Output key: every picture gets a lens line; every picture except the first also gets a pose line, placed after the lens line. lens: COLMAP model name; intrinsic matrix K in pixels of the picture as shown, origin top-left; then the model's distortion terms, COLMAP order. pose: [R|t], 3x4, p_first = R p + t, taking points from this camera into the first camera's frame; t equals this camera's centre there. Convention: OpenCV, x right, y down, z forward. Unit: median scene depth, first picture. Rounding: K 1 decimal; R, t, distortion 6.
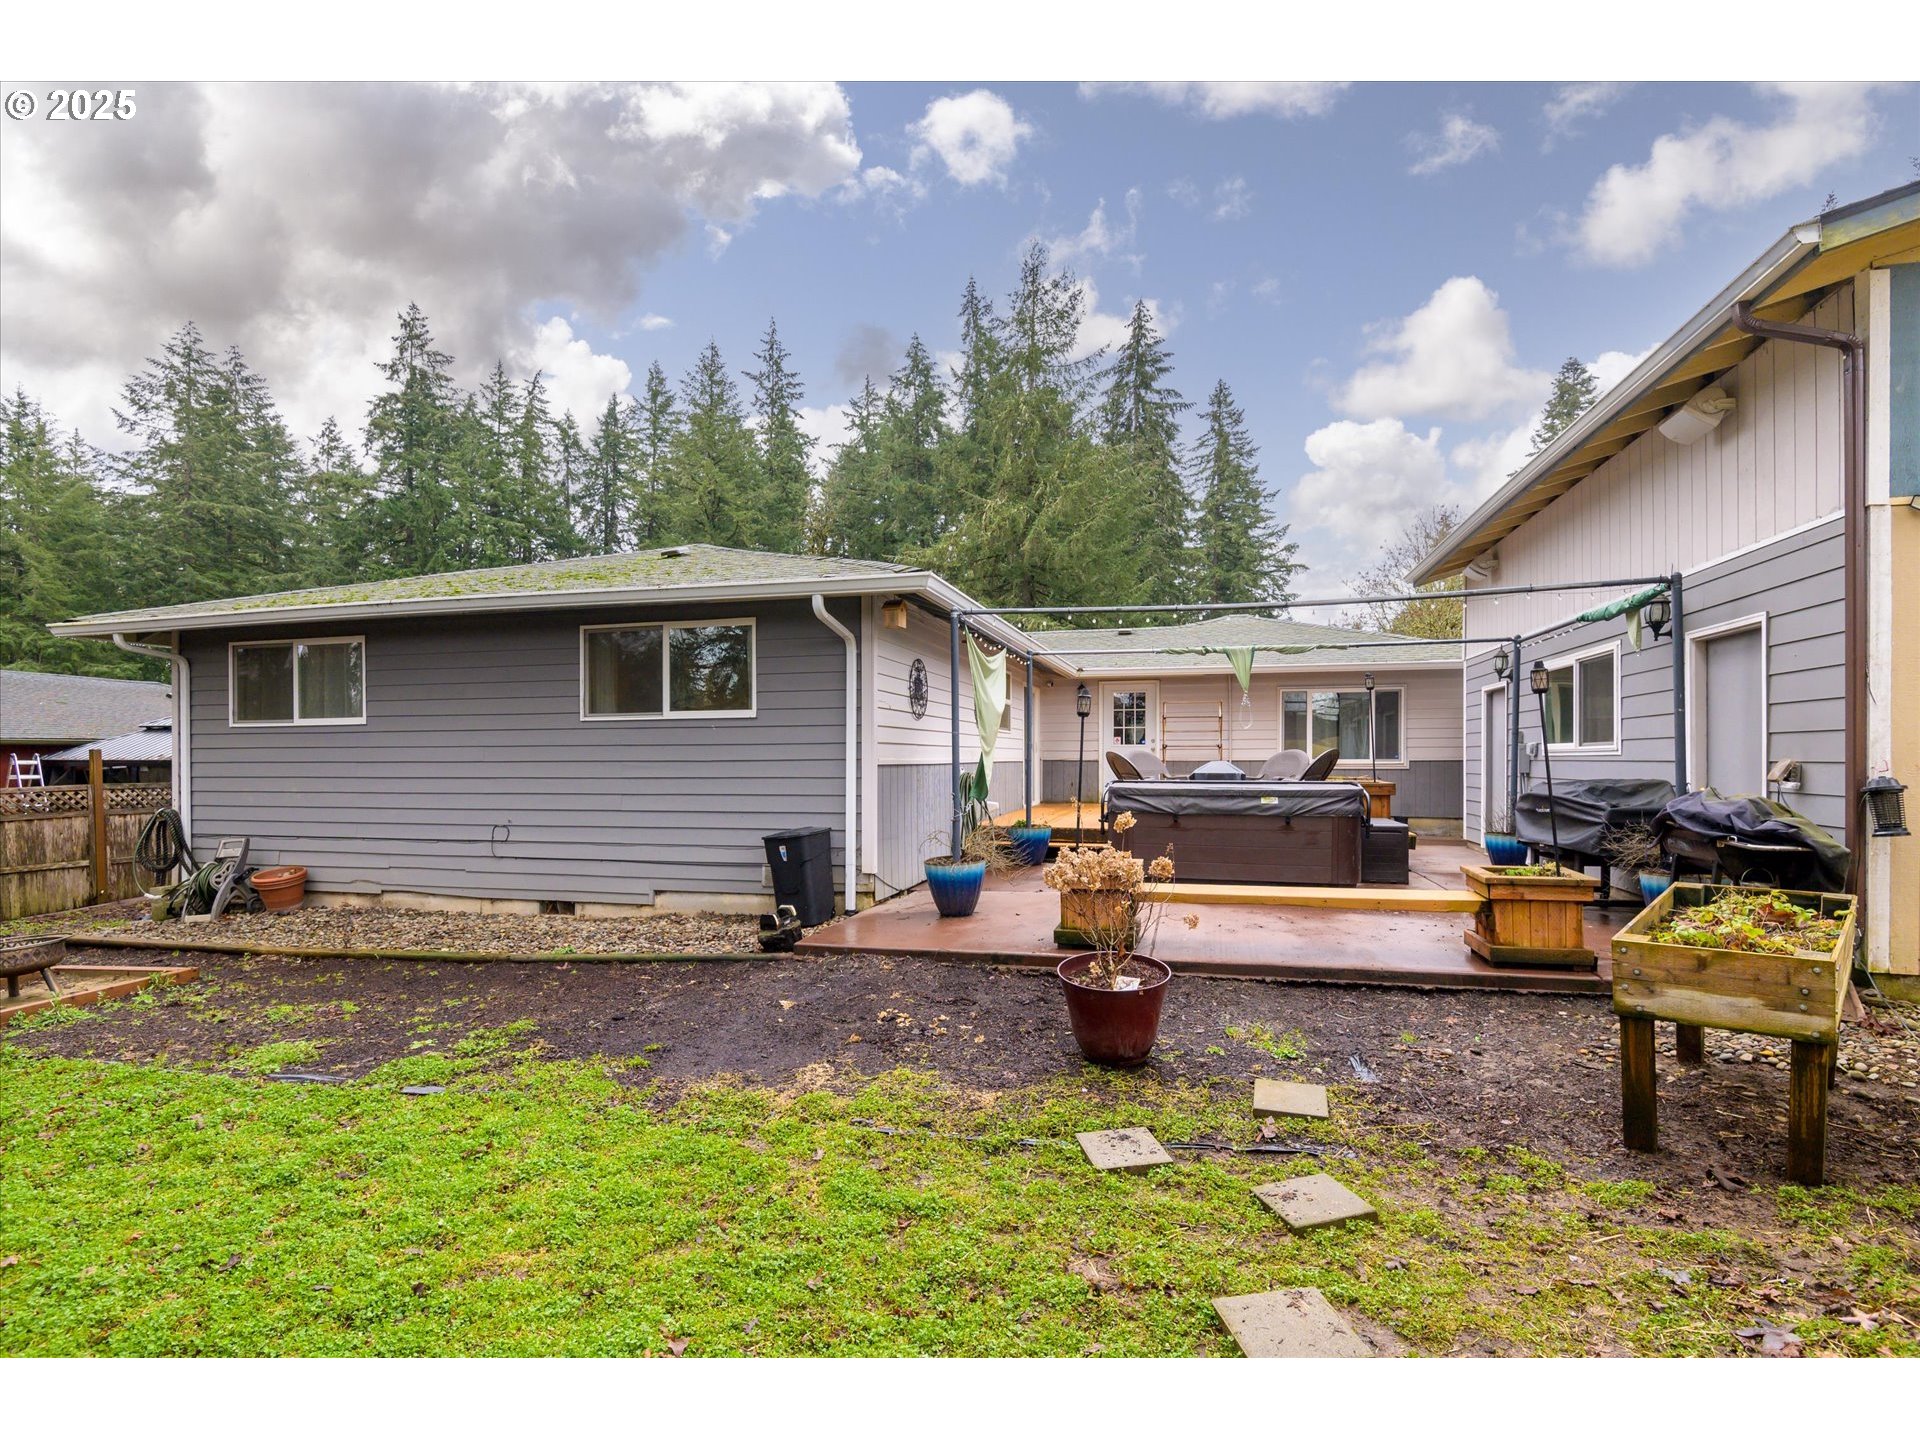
lens RADIAL K [[903.3, 0, 967.3], [0, 903.3, 780.1], [0, 0, 1]] dist [0.050134, -0.055139]
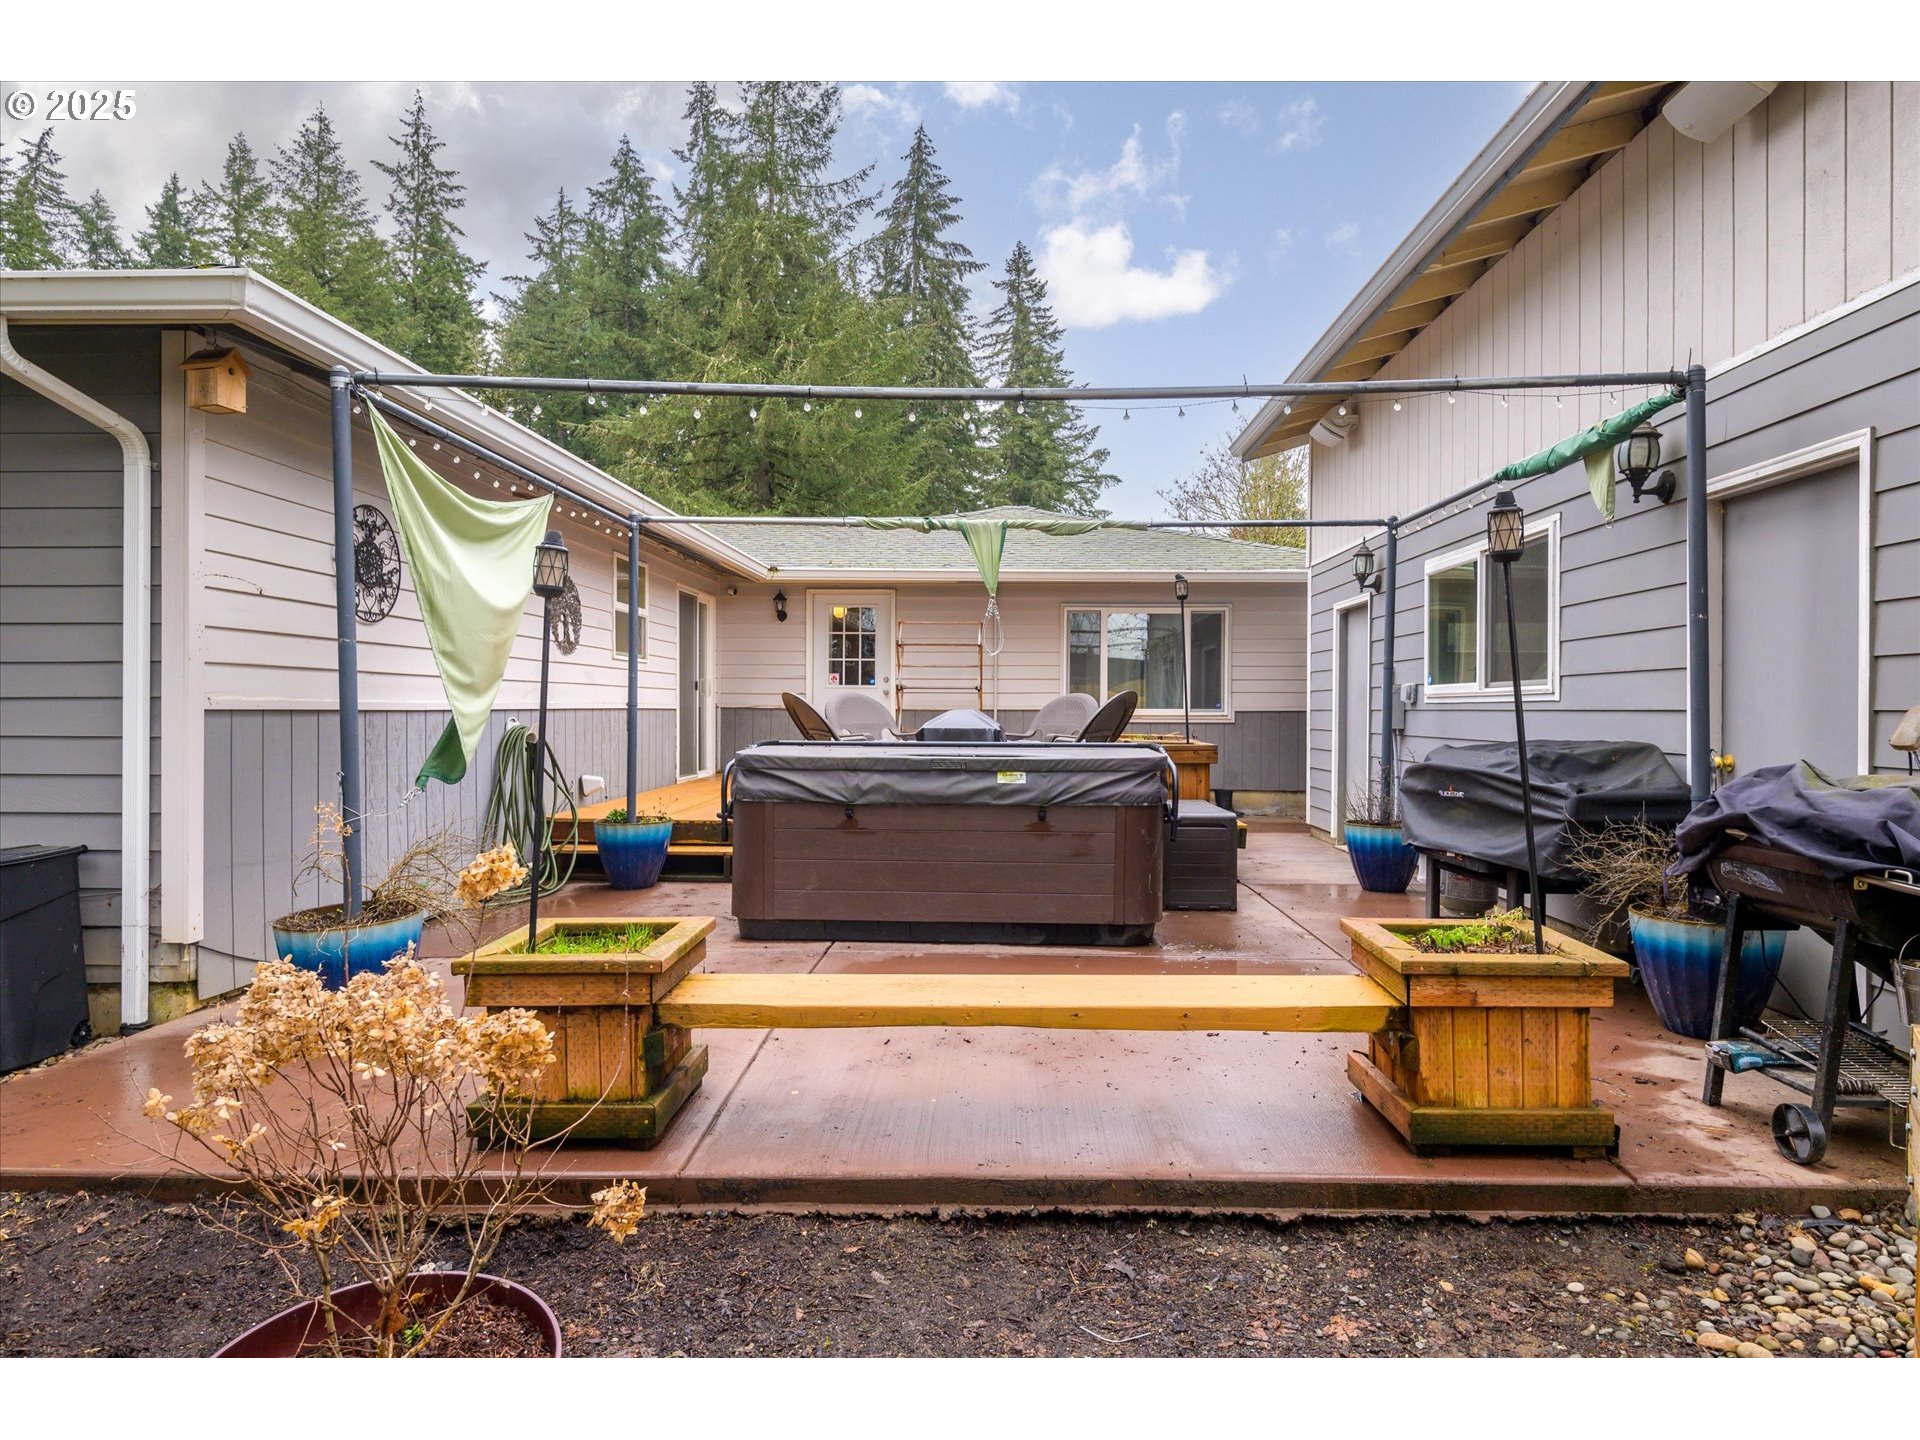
lens RADIAL K [[1145.7, 0, 961.9], [0, 1145.7, 758.8], [0, 0, 1]] dist [0.053200, -0.035411]
pose [[0.975477, -0.003643, 0.220072, 0.128275], [-0.000817, 0.999796, 0.020173, -0.003333], [-0.220101, -0.019858, 0.975275, 0.275504]]
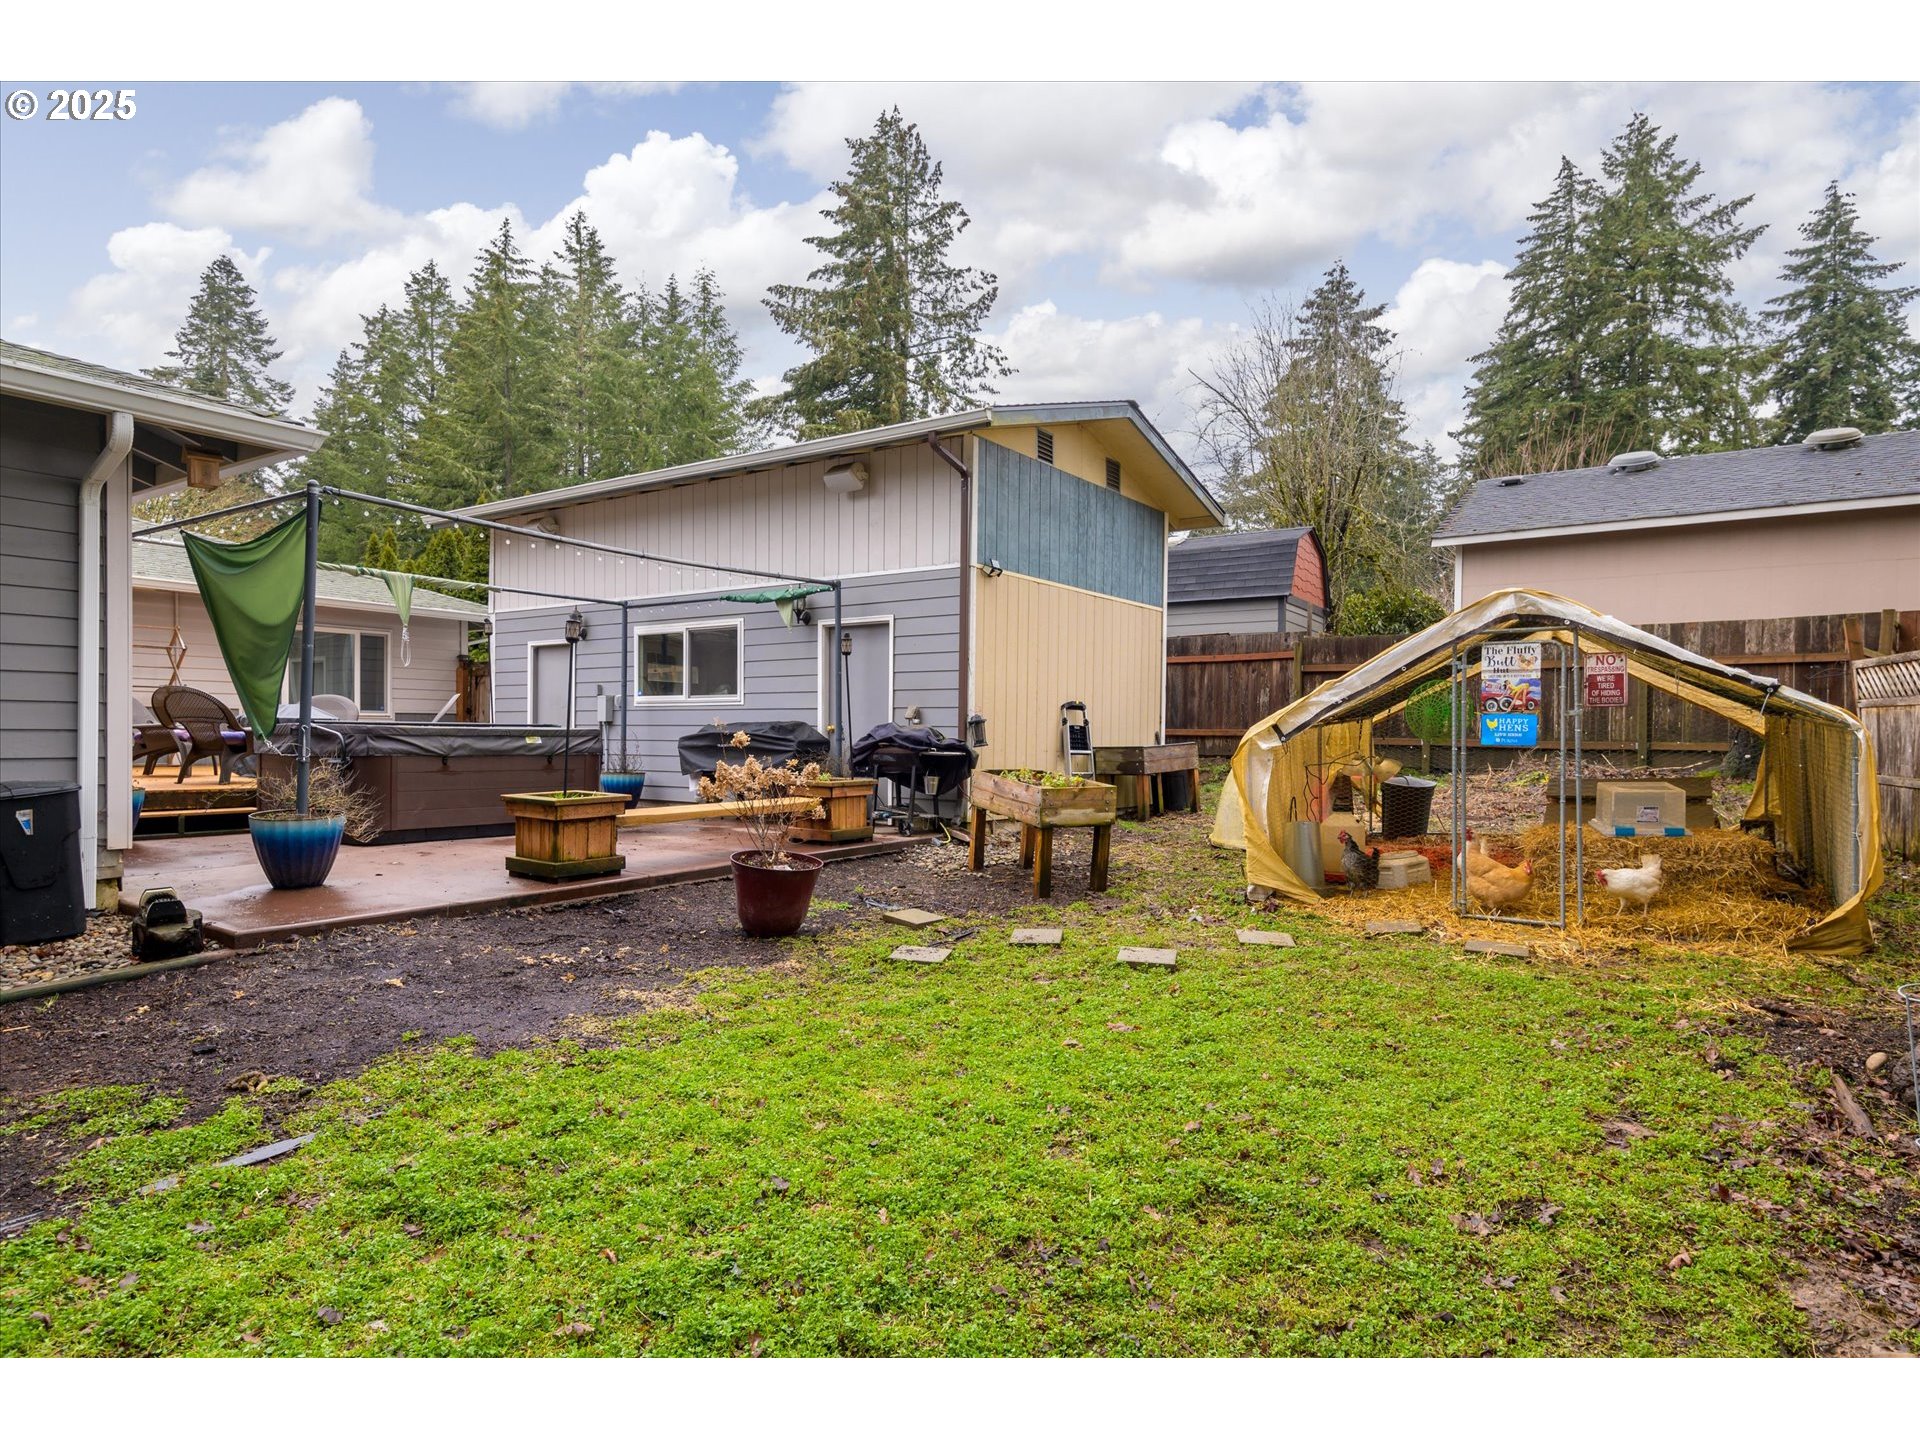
lens RADIAL K [[1052.2, 0, 960.7], [0, 1052.2, 729.1], [0, 0, 1]] dist [0.050121, -0.039823]
pose [[0.361120, 0.009298, 0.932473, -0.513419], [0.011450, 0.999831, -0.014404, 0.028855], [-0.932449, 0.015878, 0.360953, 0.128534]]
